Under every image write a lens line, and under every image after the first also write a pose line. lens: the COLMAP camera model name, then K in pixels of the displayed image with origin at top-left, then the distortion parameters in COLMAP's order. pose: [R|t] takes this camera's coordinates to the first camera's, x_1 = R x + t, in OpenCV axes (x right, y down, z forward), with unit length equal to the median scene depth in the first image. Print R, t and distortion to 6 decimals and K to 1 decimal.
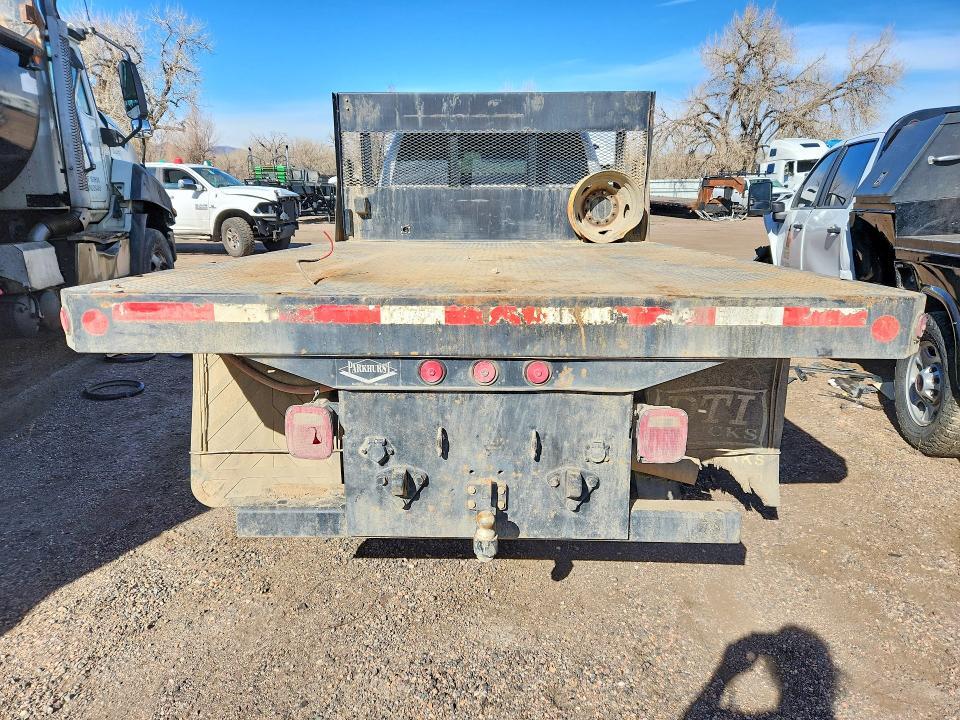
lens RADIAL K [[640.4, 0, 478.9], [0, 640.4, 363.5], [0, 0, 1]] dist [0.067537, -0.052051]
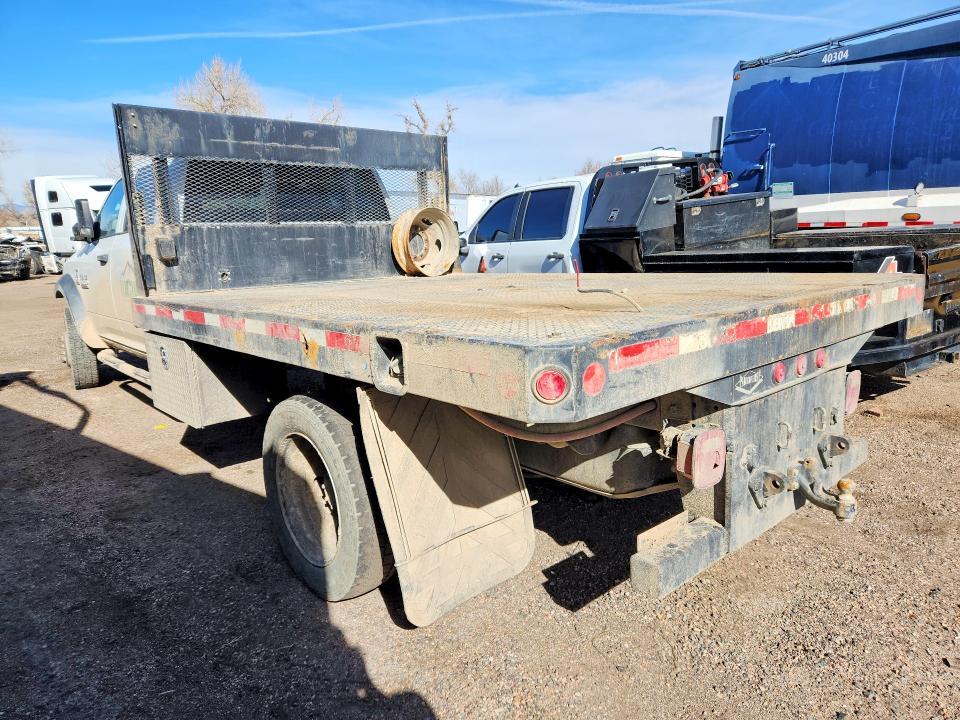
lens RADIAL K [[640.4, 0, 478.9], [0, 640.4, 363.5], [0, 0, 1]] dist [0.067537, -0.052051]
pose [[0.741170, -0.155338, 0.653098, -0.446232], [0.198207, 0.980126, 0.008185, -0.042994], [-0.641390, 0.123382, 0.757229, 0.188100]]
